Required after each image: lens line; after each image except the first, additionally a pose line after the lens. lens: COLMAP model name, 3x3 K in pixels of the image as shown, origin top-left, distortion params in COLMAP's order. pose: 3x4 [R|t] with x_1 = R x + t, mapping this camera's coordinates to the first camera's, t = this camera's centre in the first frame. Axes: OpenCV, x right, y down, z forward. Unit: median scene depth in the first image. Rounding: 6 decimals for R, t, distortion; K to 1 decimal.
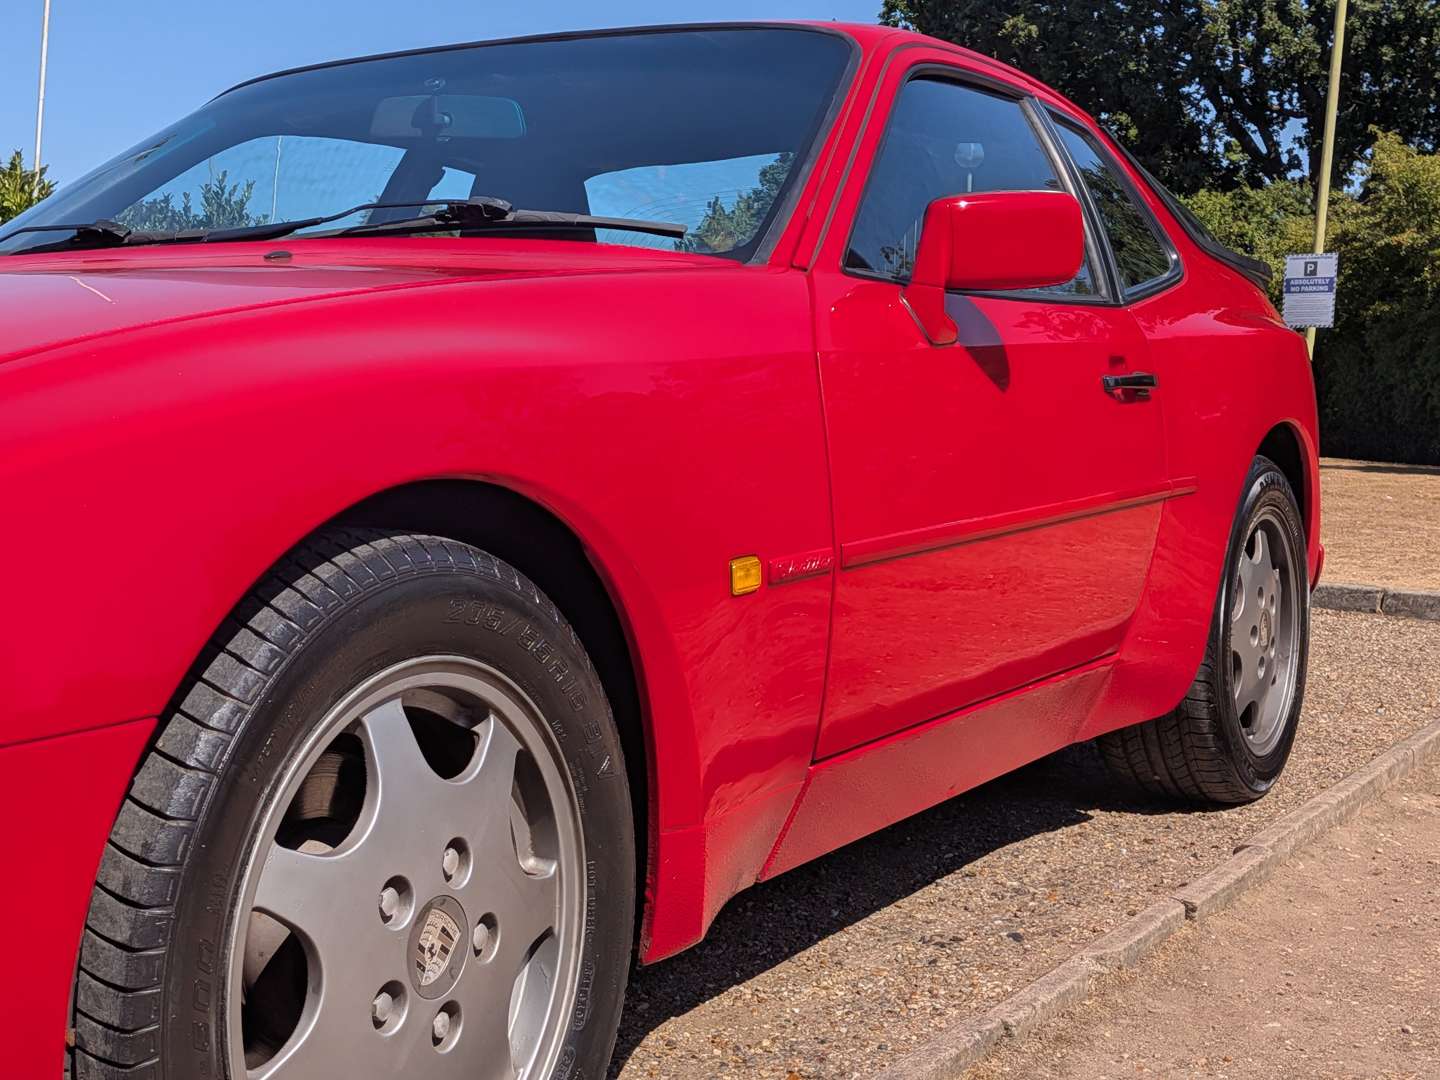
lens RADIAL K [[2027.8, 0, 726.5], [0, 2027.8, 531.7], [0, 0, 1]] dist [0.035680, 0.000000]
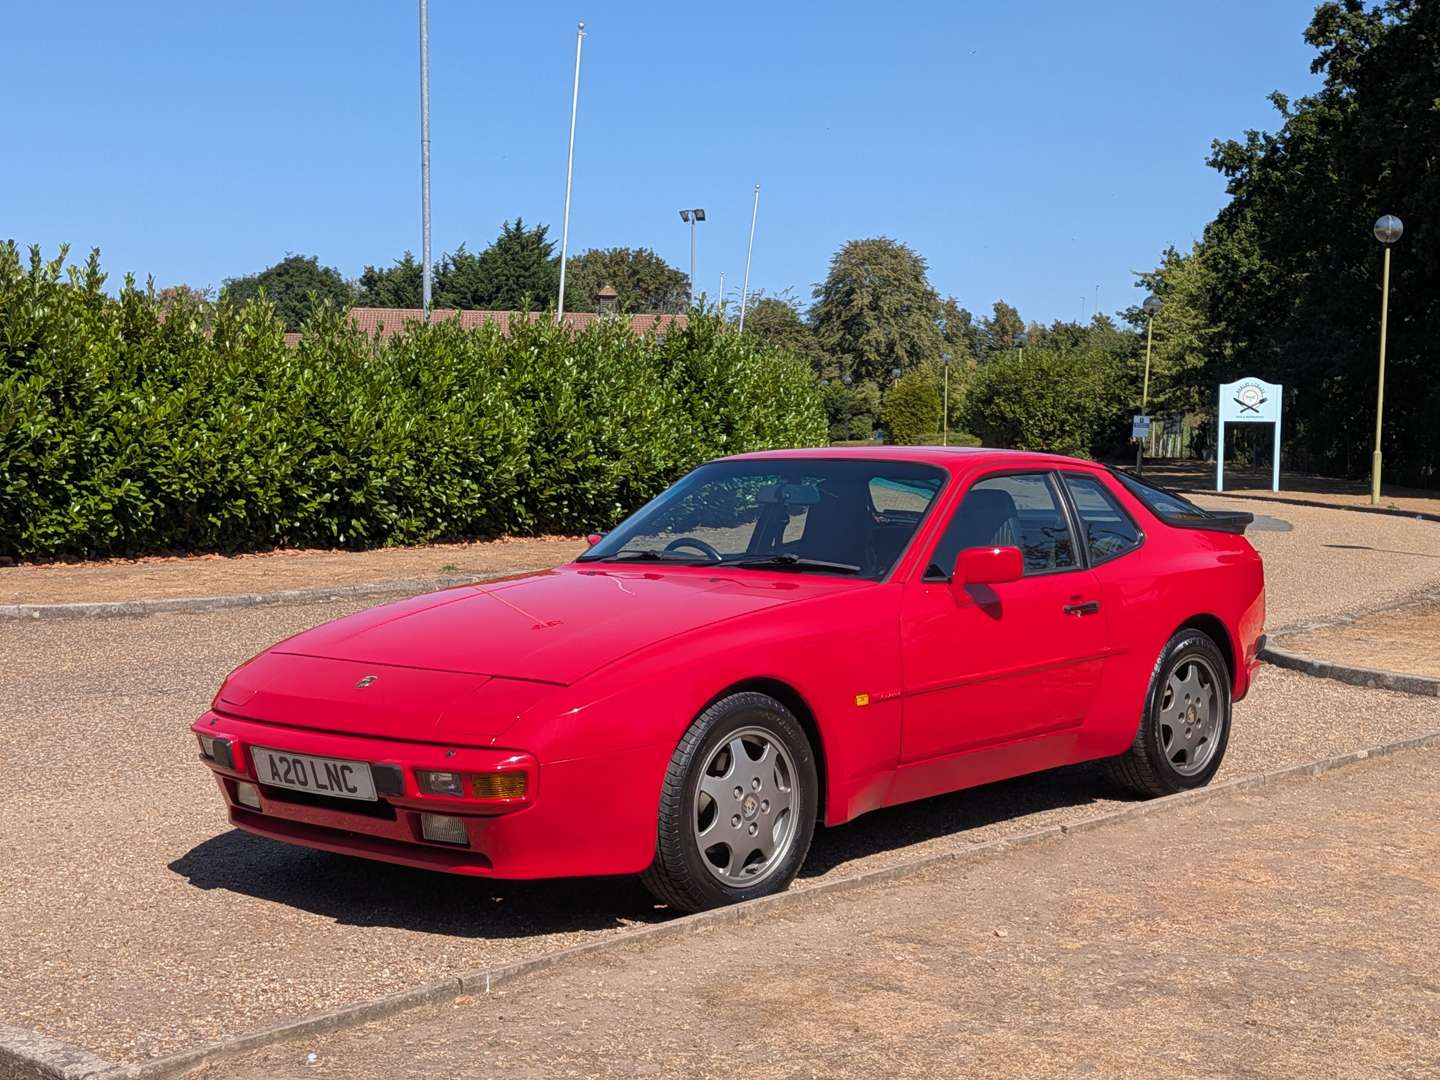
lens RADIAL K [[2027.8, 0, 724.3], [0, 2027.8, 543.1], [0, 0, 1]] dist [0.035680, 0.000000]
pose [[0.973418, 0.010986, -0.228771, 0.570111], [-0.012939, 0.999892, -0.007036, -0.215002], [0.228669, 0.009809, 0.973455, -2.276698]]
